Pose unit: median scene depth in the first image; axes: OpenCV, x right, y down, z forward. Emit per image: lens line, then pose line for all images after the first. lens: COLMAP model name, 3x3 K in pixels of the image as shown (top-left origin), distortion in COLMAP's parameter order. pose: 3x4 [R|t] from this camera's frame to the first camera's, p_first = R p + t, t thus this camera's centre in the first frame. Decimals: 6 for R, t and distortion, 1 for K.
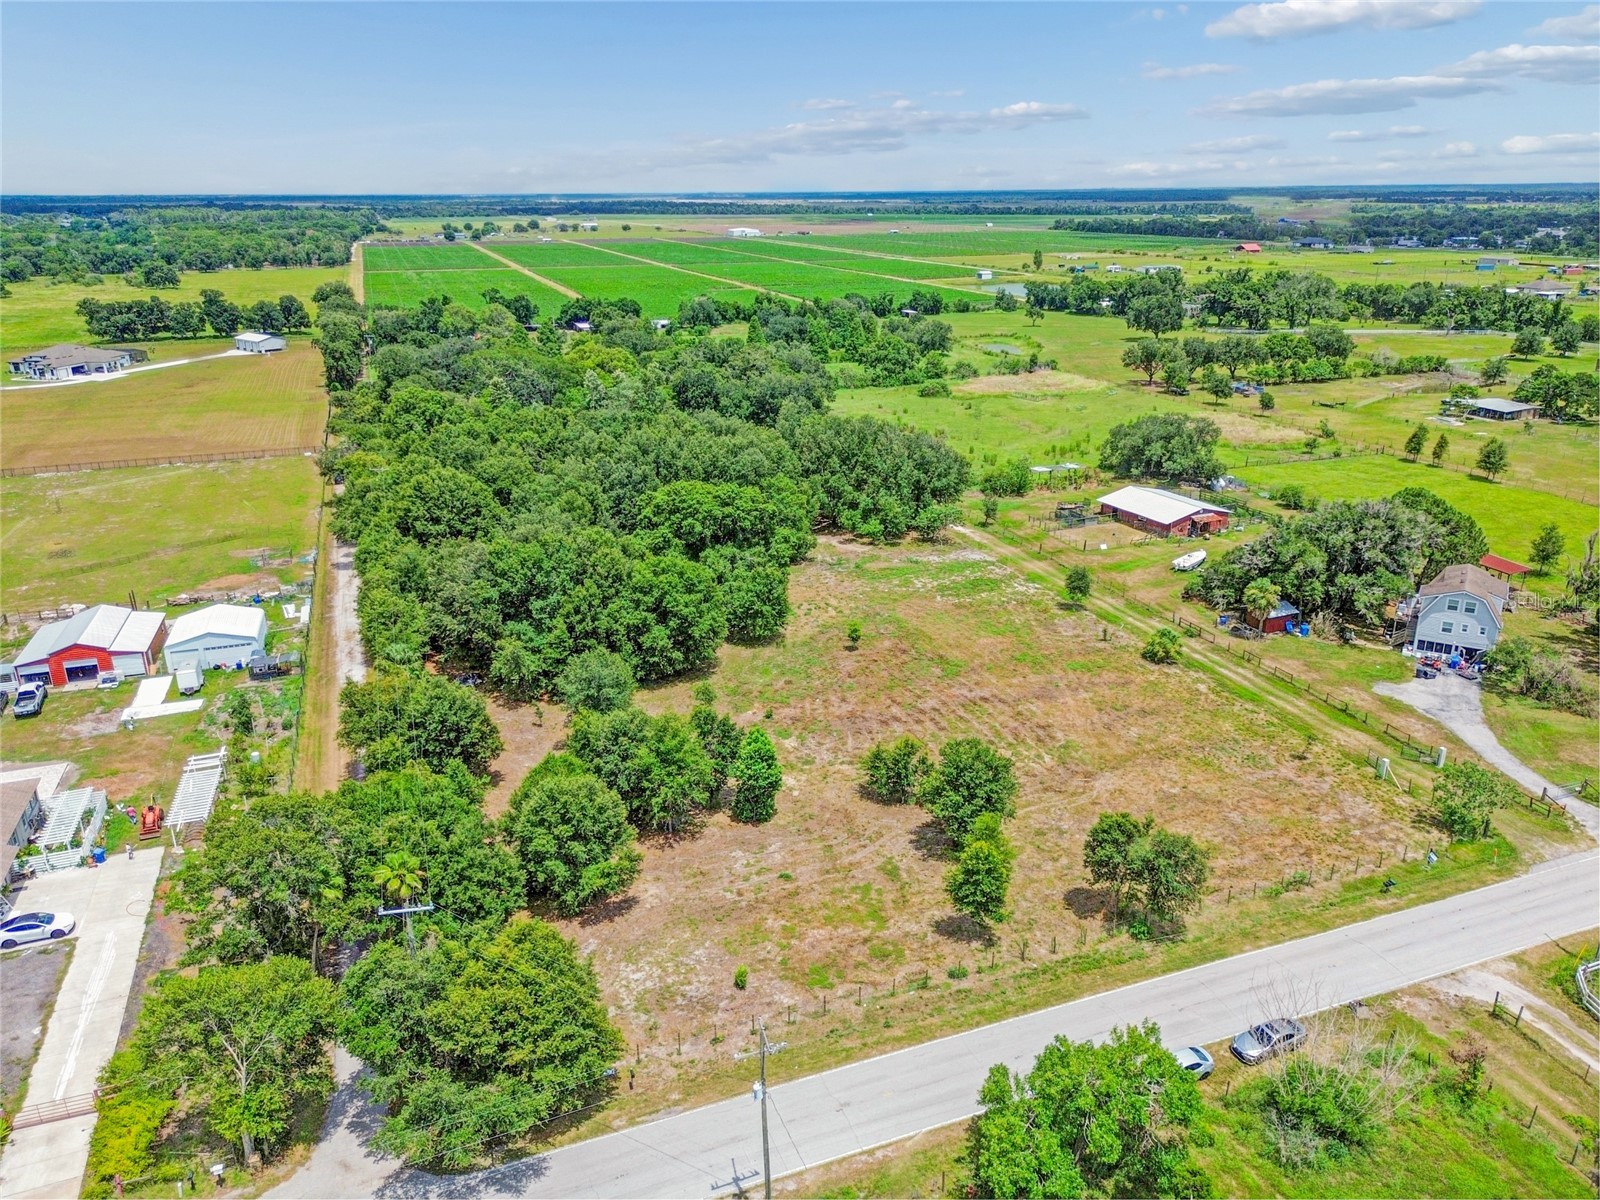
lens RADIAL K [[1138.5, 0, 800.9], [0, 1138.5, 600.8], [0, 0, 1]] dist [0.058356, -0.050503]
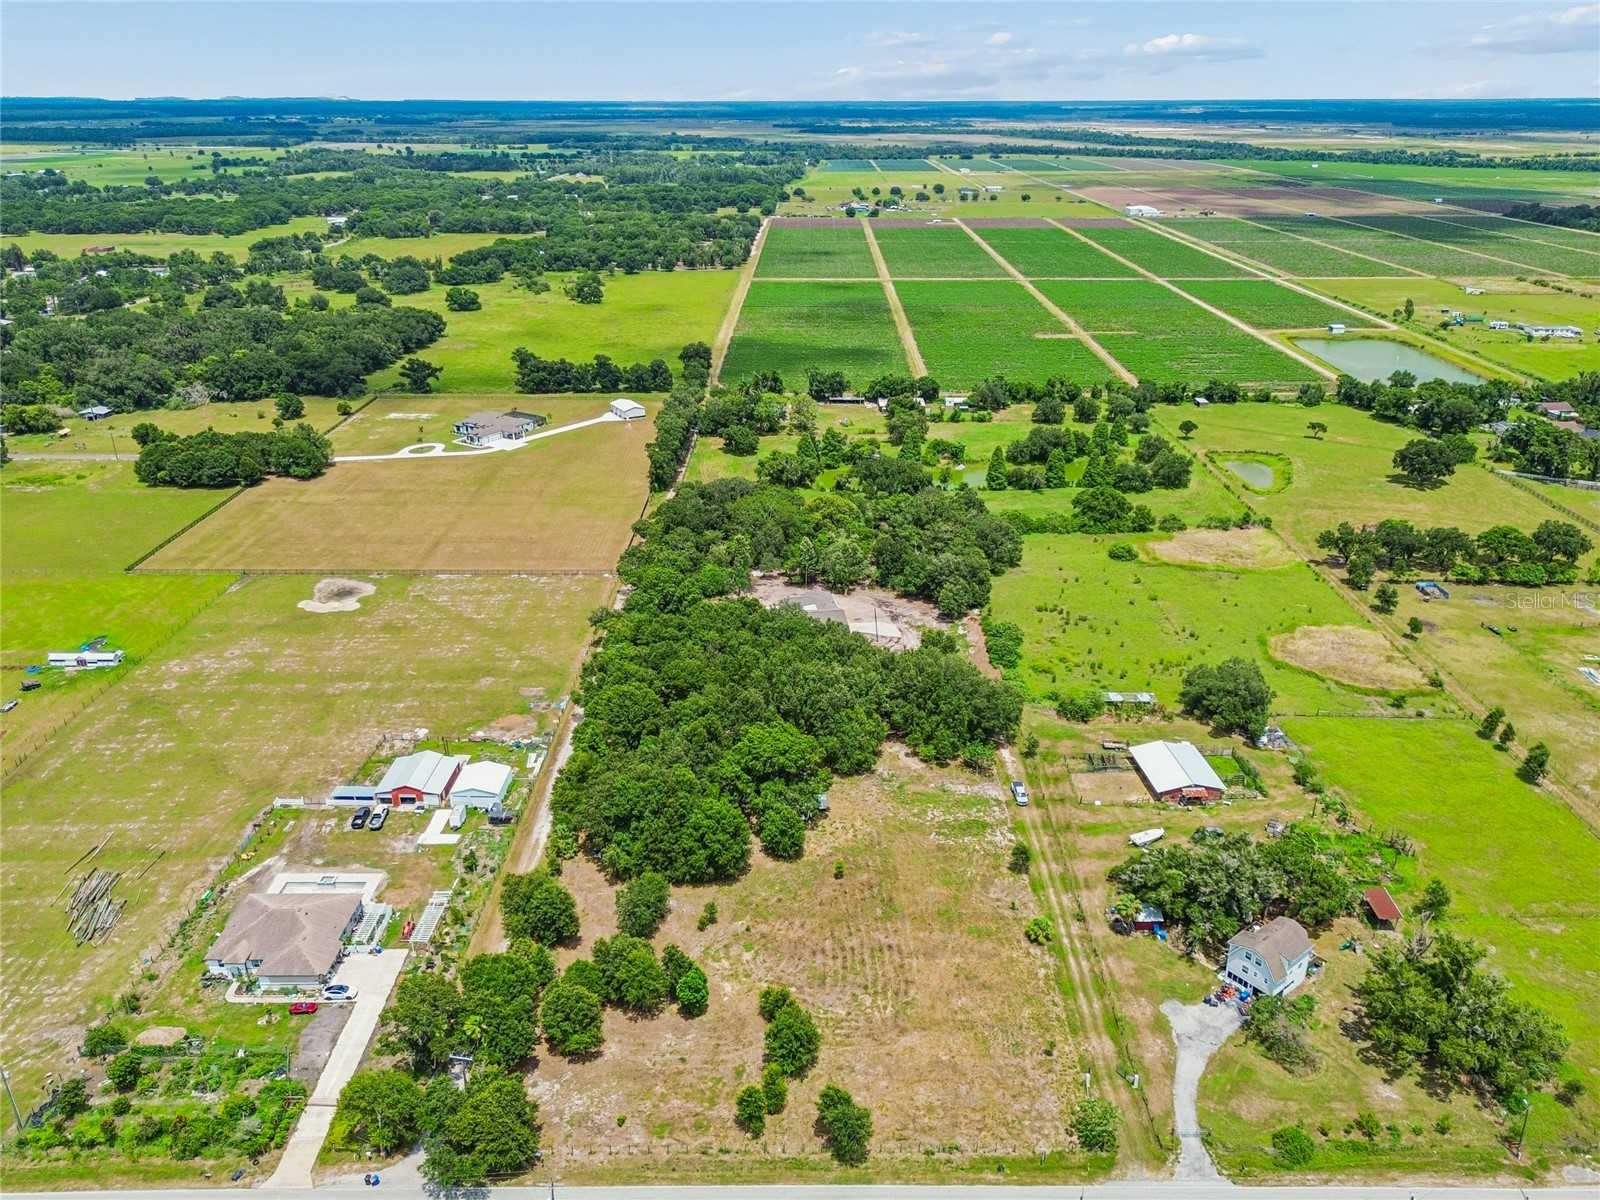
lens RADIAL K [[1151.1, 0, 797.7], [0, 1151.1, 601.7], [0, 0, 1]] dist [0.055277, -0.054008]
pose [[0.935296, 0.148385, -0.321252, 0.448075], [-0.126053, 0.987991, 0.089358, -0.464038], [0.330654, -0.043081, 0.942768, -0.446651]]
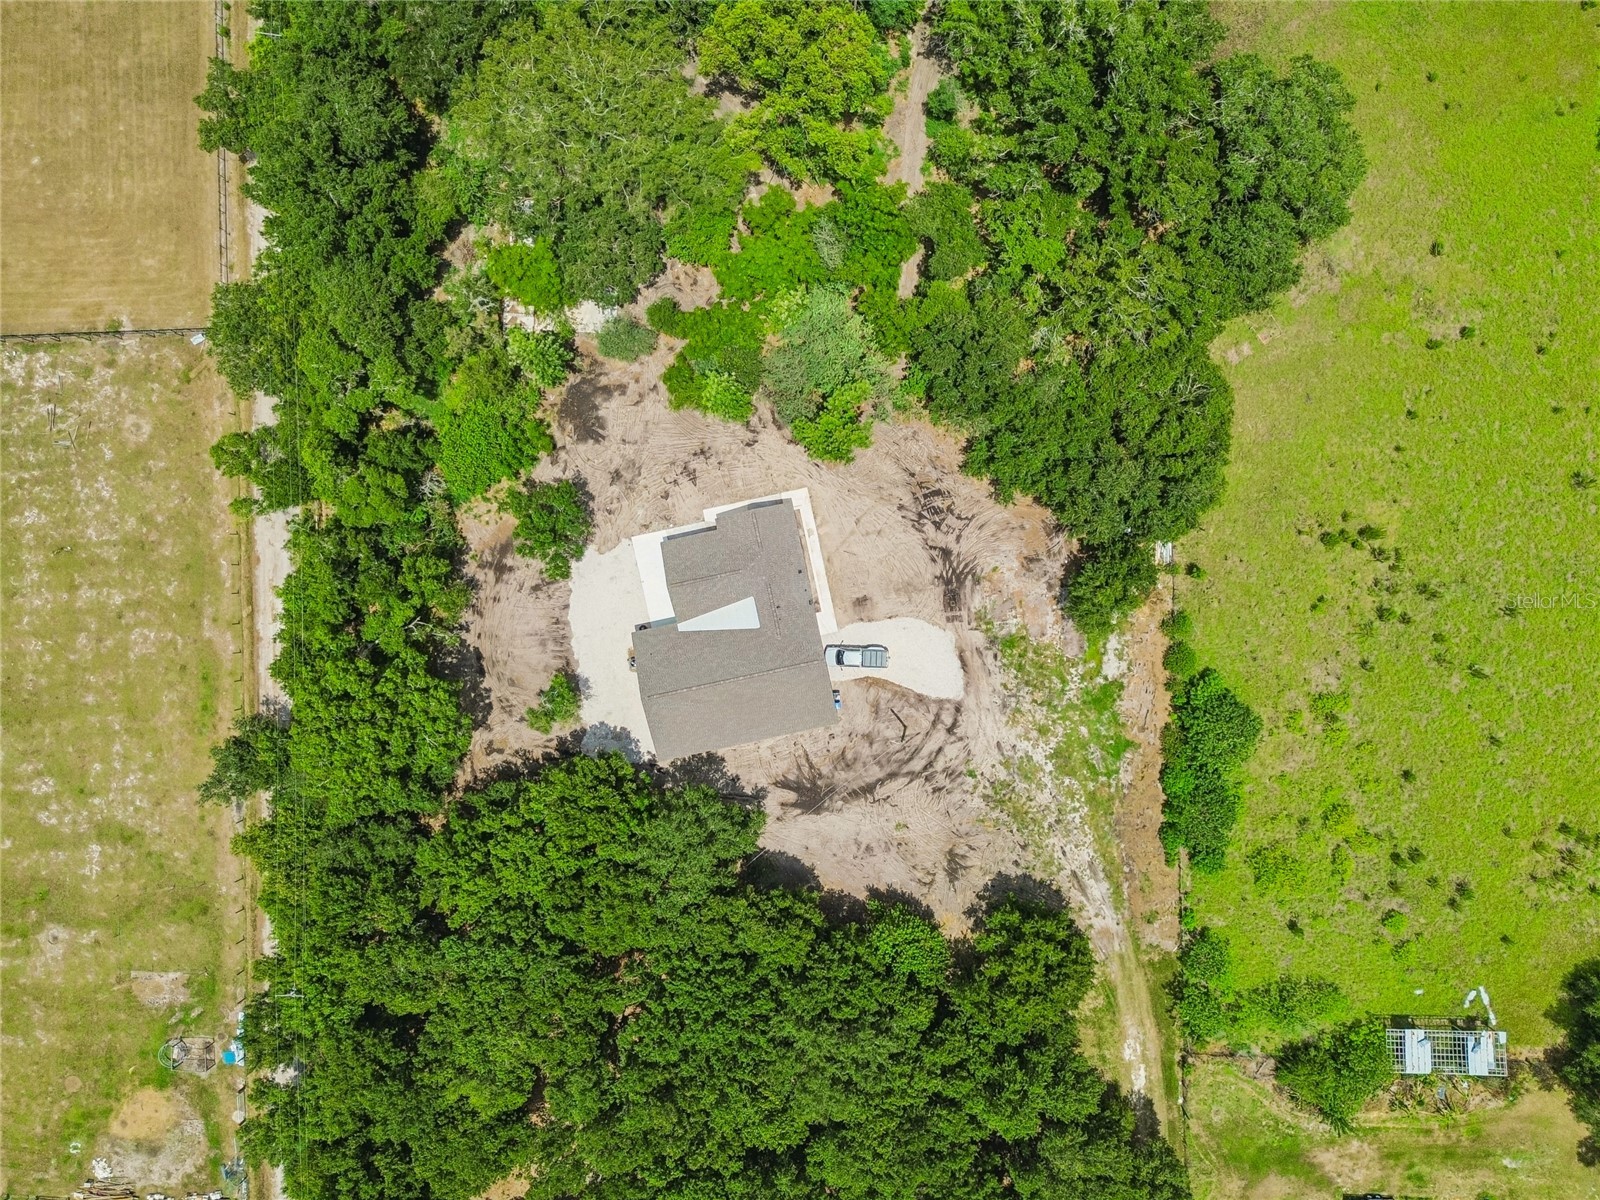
lens RADIAL K [[1128.9, 0, 792.5], [0, 1128.9, 589.9], [0, 0, 1]] dist [0.055790, -0.045502]
pose [[0.944463, 0.327470, -0.027438, -0.222609], [-0.082266, 0.316448, 0.945036, -1.126707], [0.318153, -0.890295, 0.325813, 1.505546]]
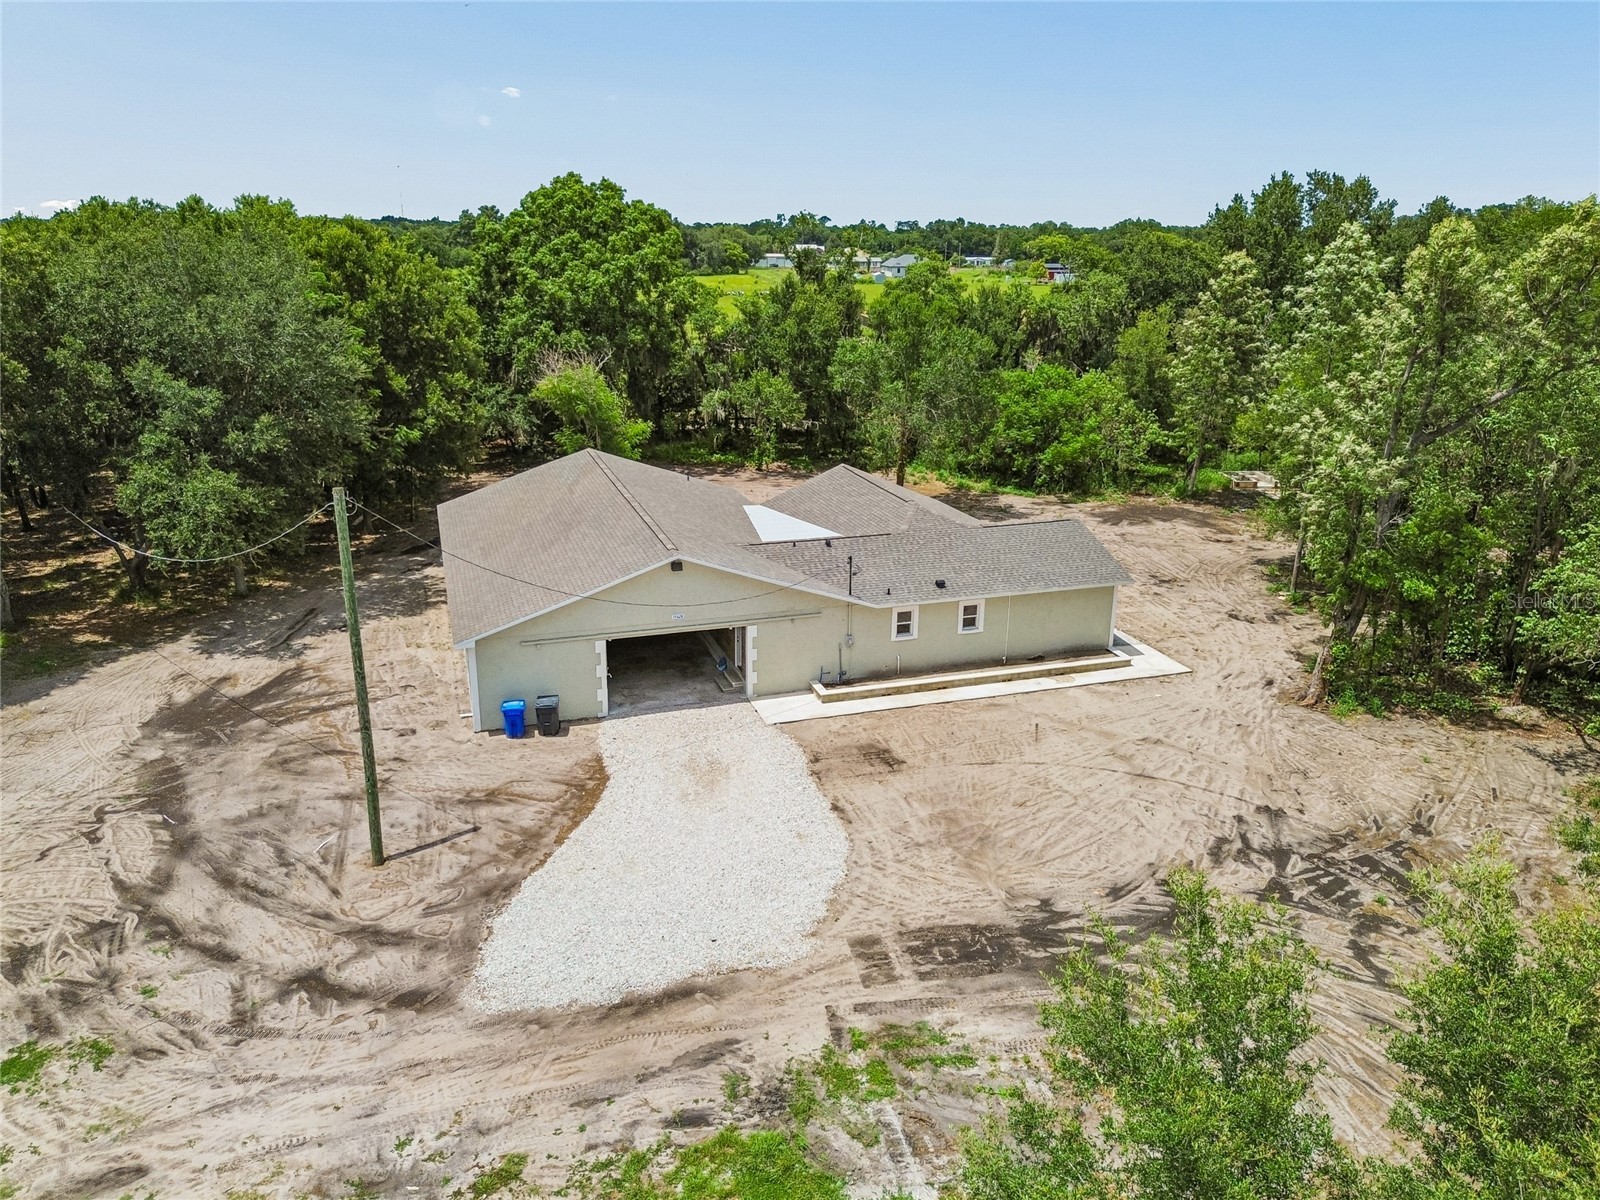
lens RADIAL K [[1151.1, 0, 797.7], [0, 1151.1, 601.7], [0, 0, 1]] dist [0.055277, -0.054008]
pose [[-0.231183, 0.301762, -0.924929, 0.054301], [-0.331861, 0.869208, 0.366531, -0.356923], [0.914561, 0.391684, -0.100803, 1.819708]]
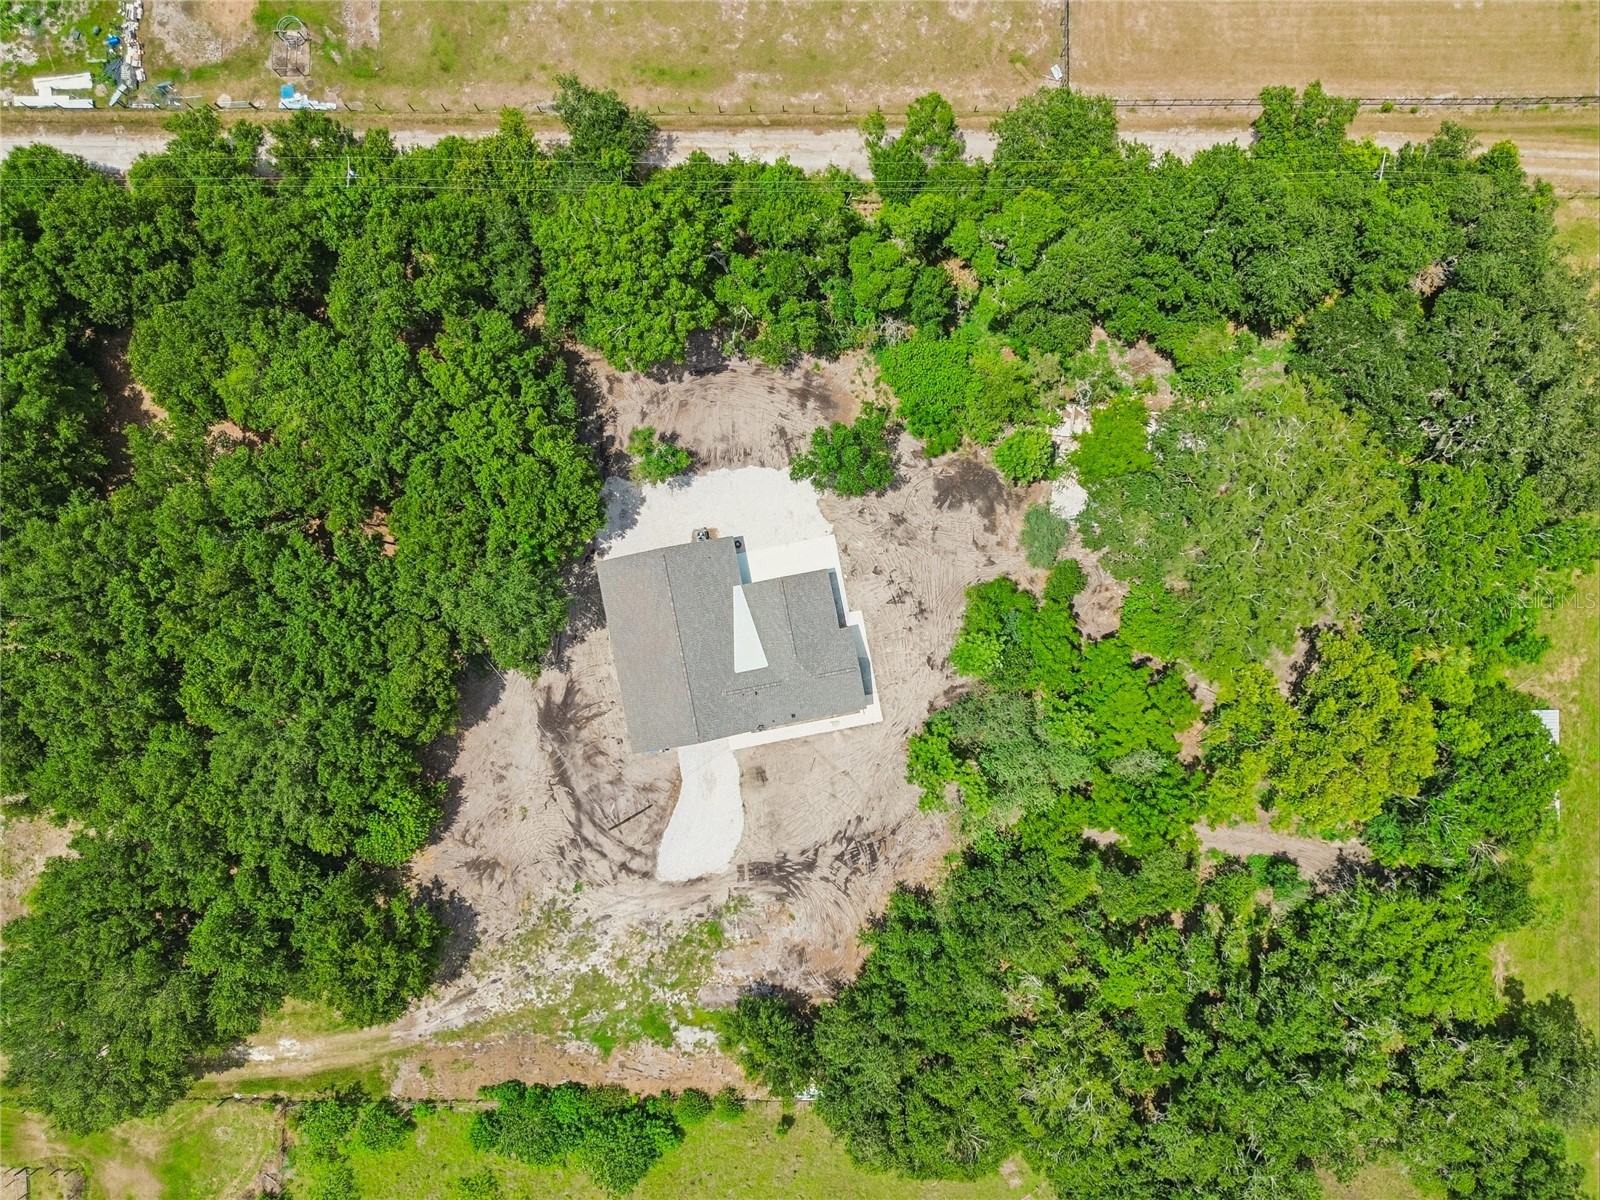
lens RADIAL K [[1128.9, 0, 792.5], [0, 1128.9, 589.9], [0, 0, 1]] dist [0.055790, -0.045502]
pose [[-0.347416, 0.937614, 0.013520, -0.351335], [-0.305931, -0.126962, 0.943550, -1.073401], [0.886402, 0.323668, 0.330953, 1.499372]]
